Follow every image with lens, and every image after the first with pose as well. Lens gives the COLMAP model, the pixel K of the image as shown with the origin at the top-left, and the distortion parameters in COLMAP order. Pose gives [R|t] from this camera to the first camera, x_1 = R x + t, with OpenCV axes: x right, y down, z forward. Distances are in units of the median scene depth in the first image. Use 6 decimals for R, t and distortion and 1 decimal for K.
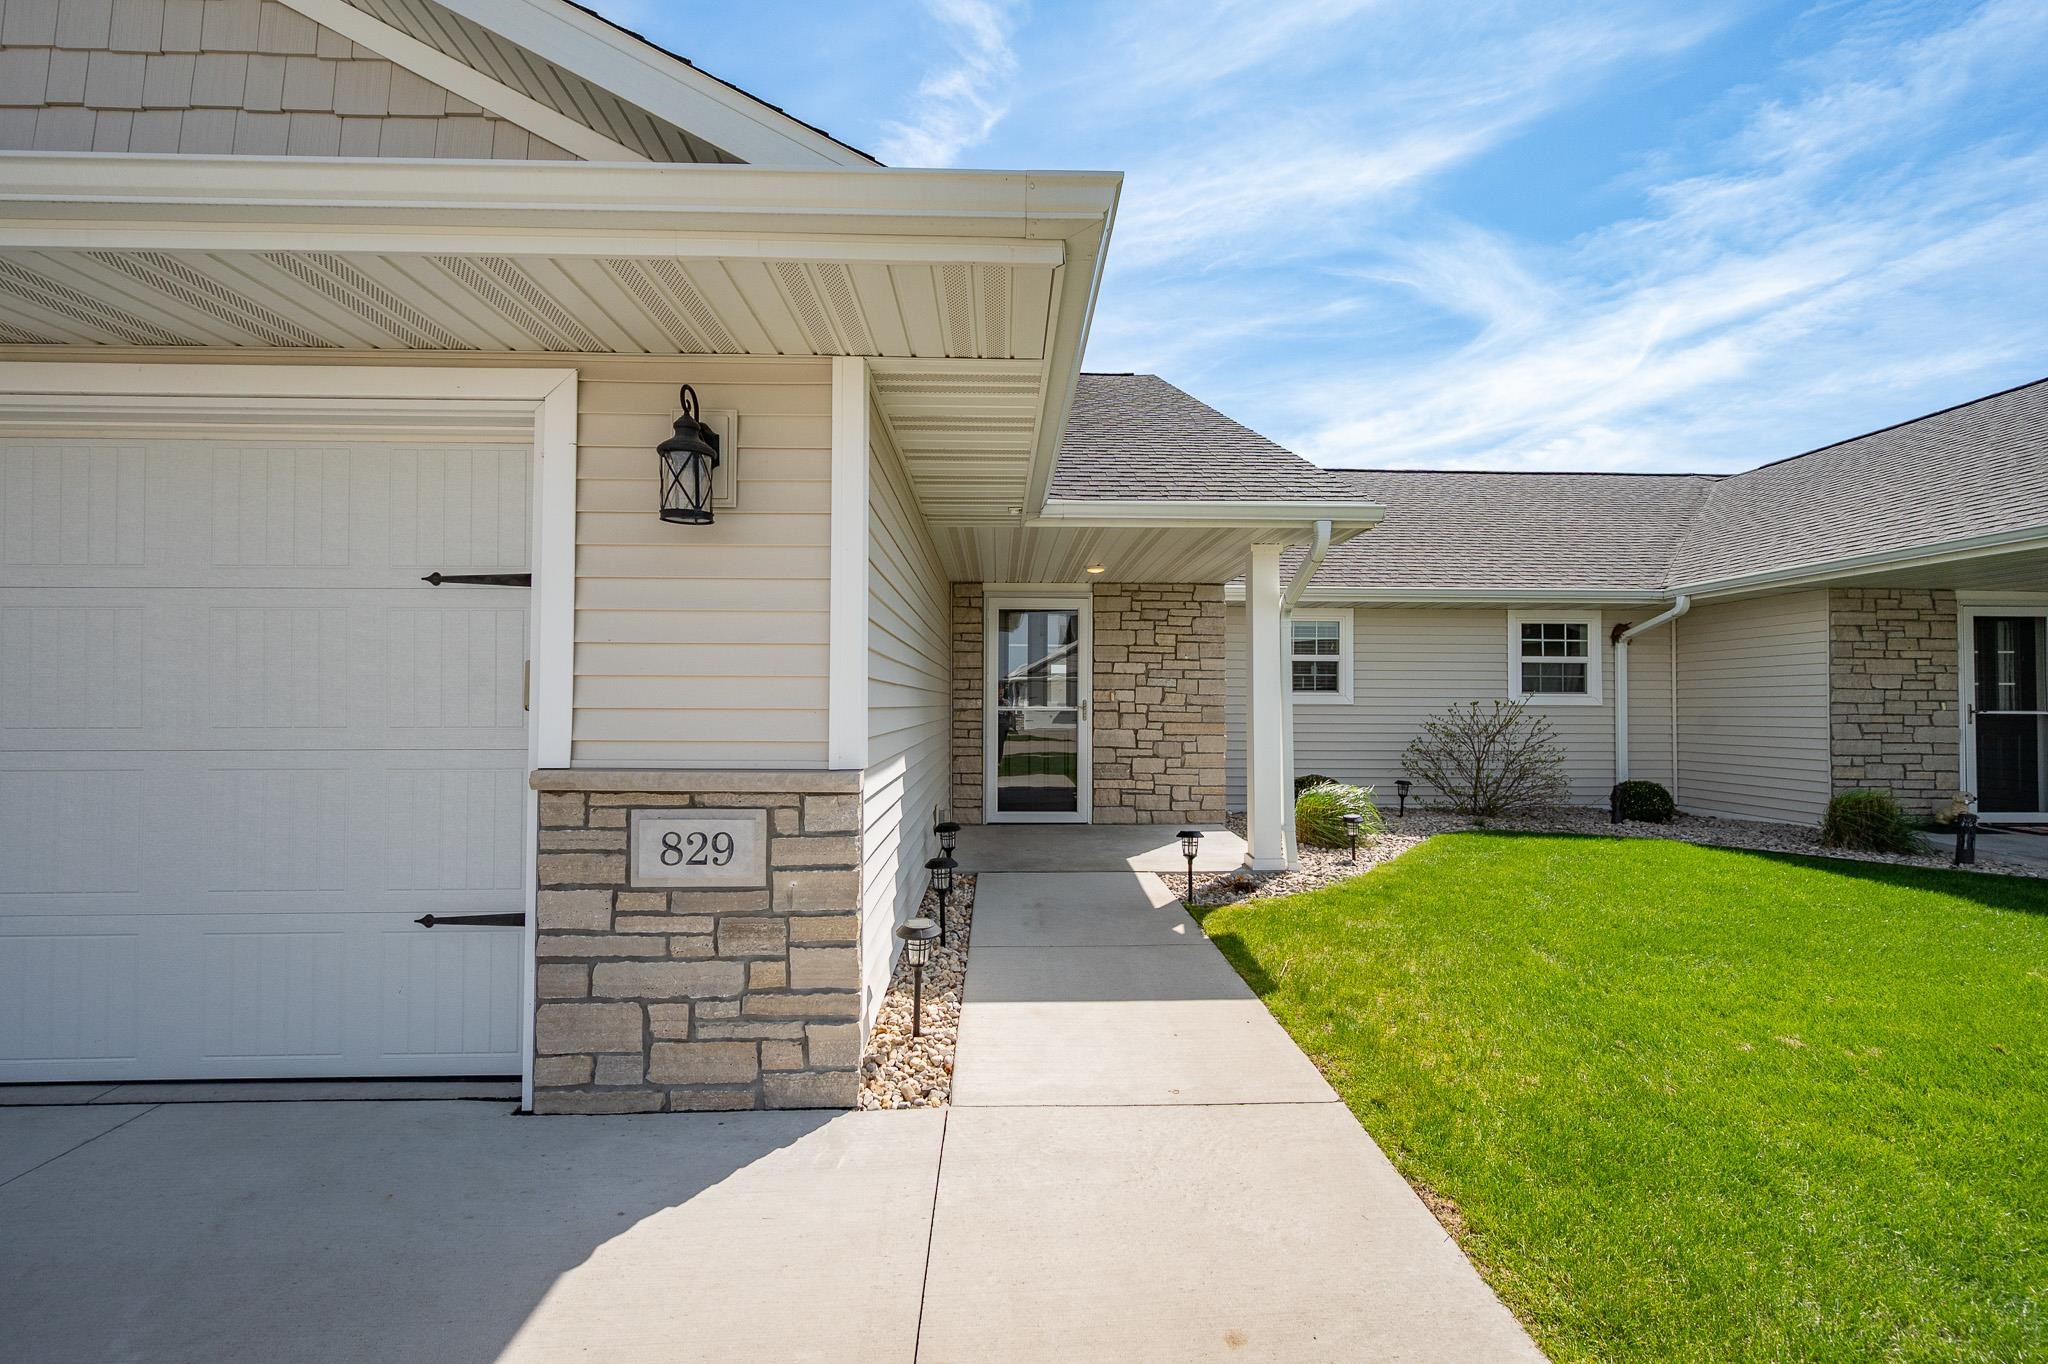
lens RADIAL K [[852.7, 0, 1031.4], [0, 852.7, 682.3], [0, 0, 1]] dist [-0.008911, -0.000233]
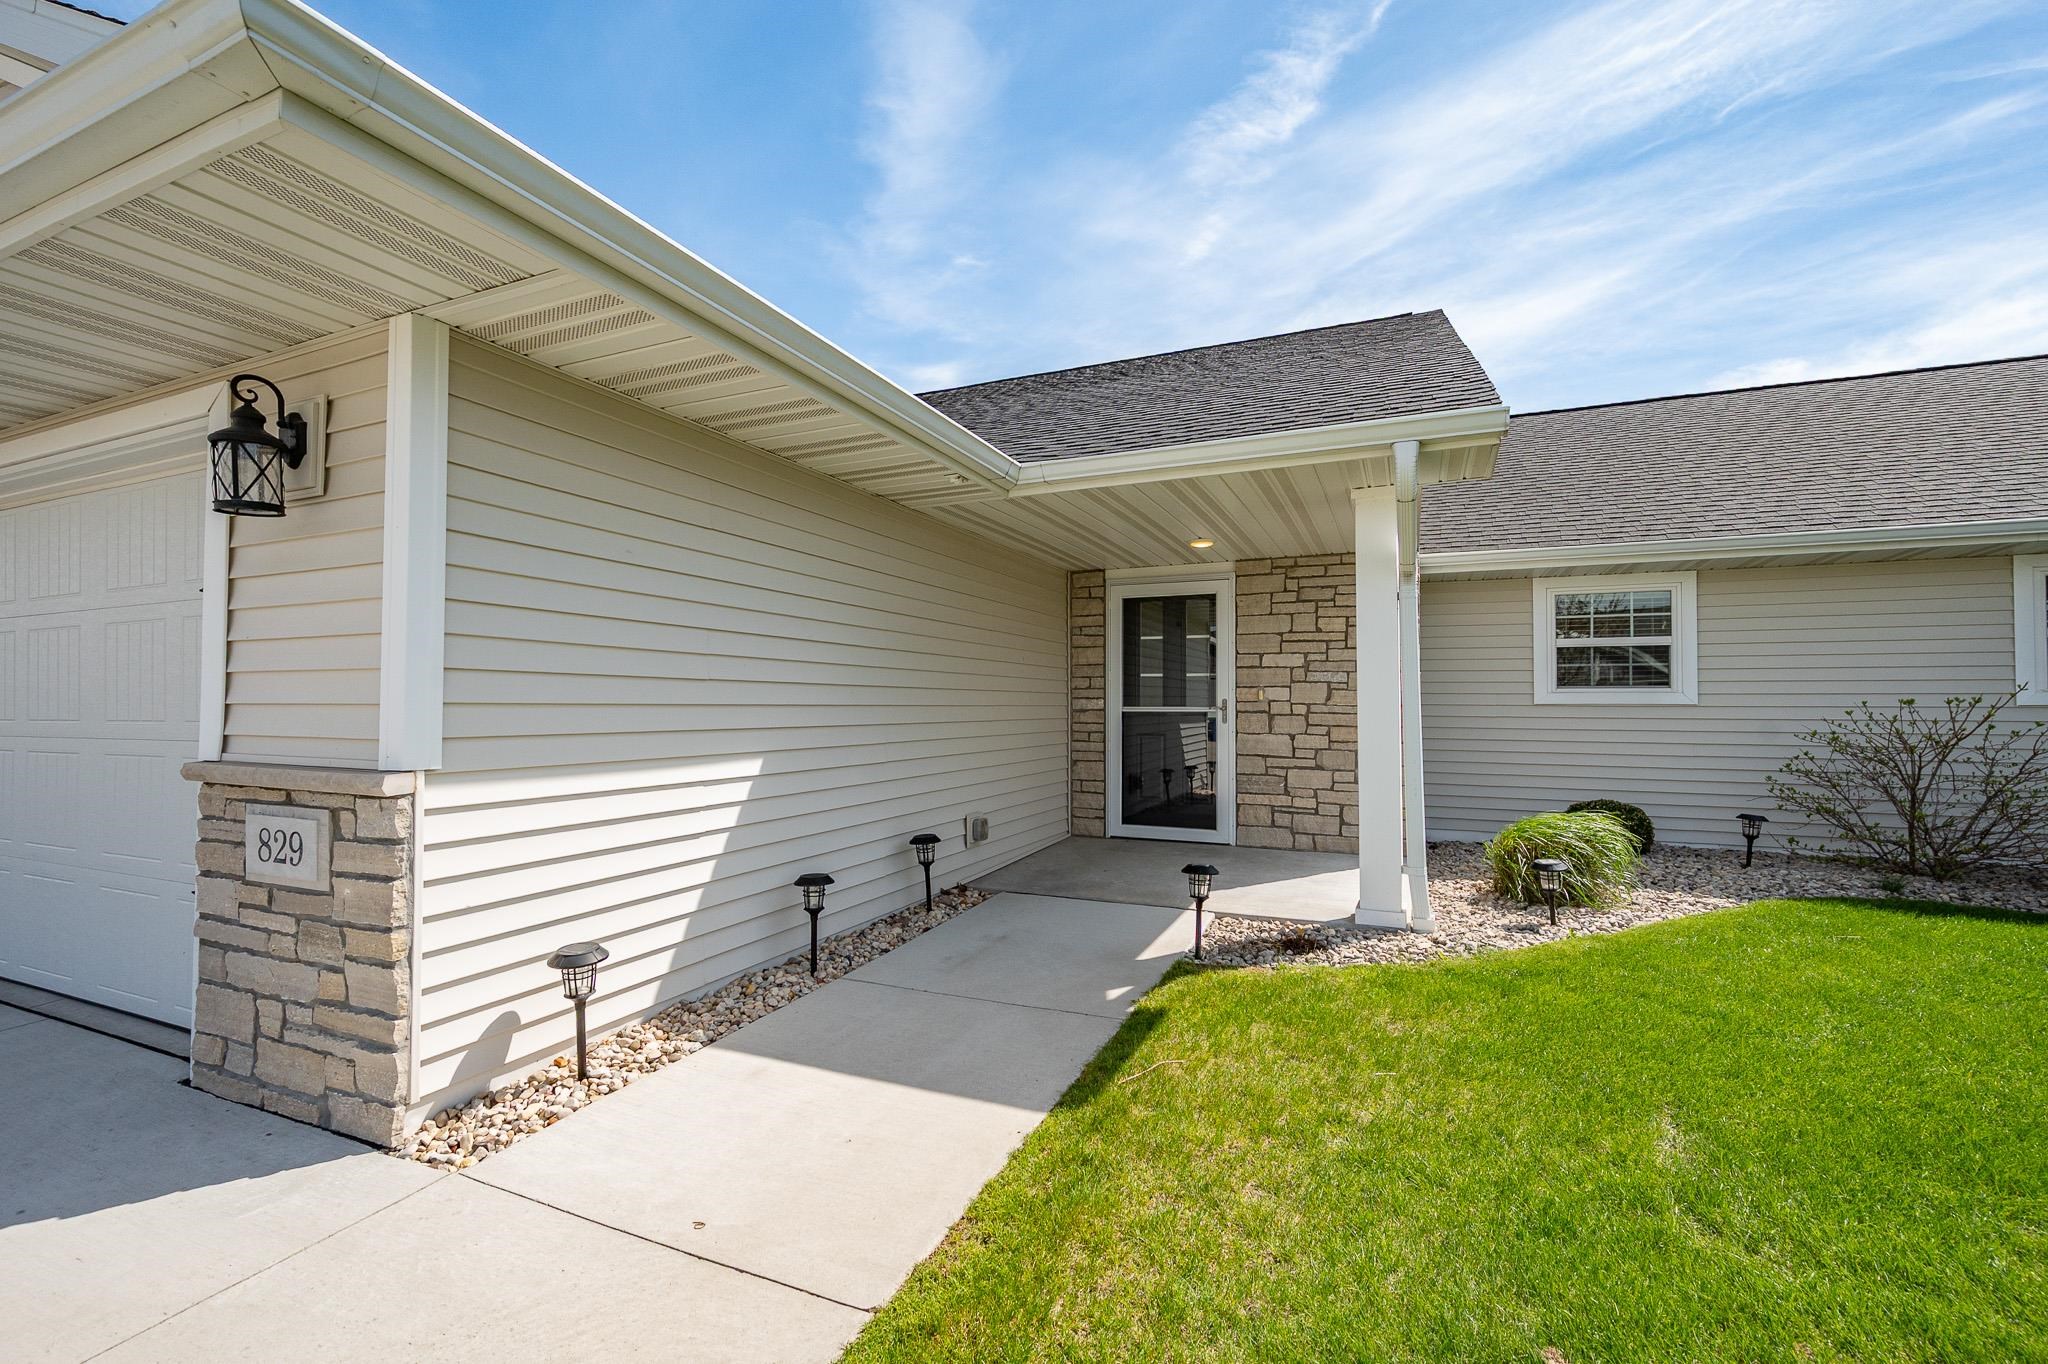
lens RADIAL K [[835.9, 0, 1029.0], [0, 835.9, 686.3], [0, 0, 1]] dist [-0.004315, 0.000489]
pose [[0.895923, -0.012792, -0.444025, 0.807443], [0.012916, 0.999913, -0.002746, 0.024215], [0.444021, -0.003275, 0.896010, 0.522276]]
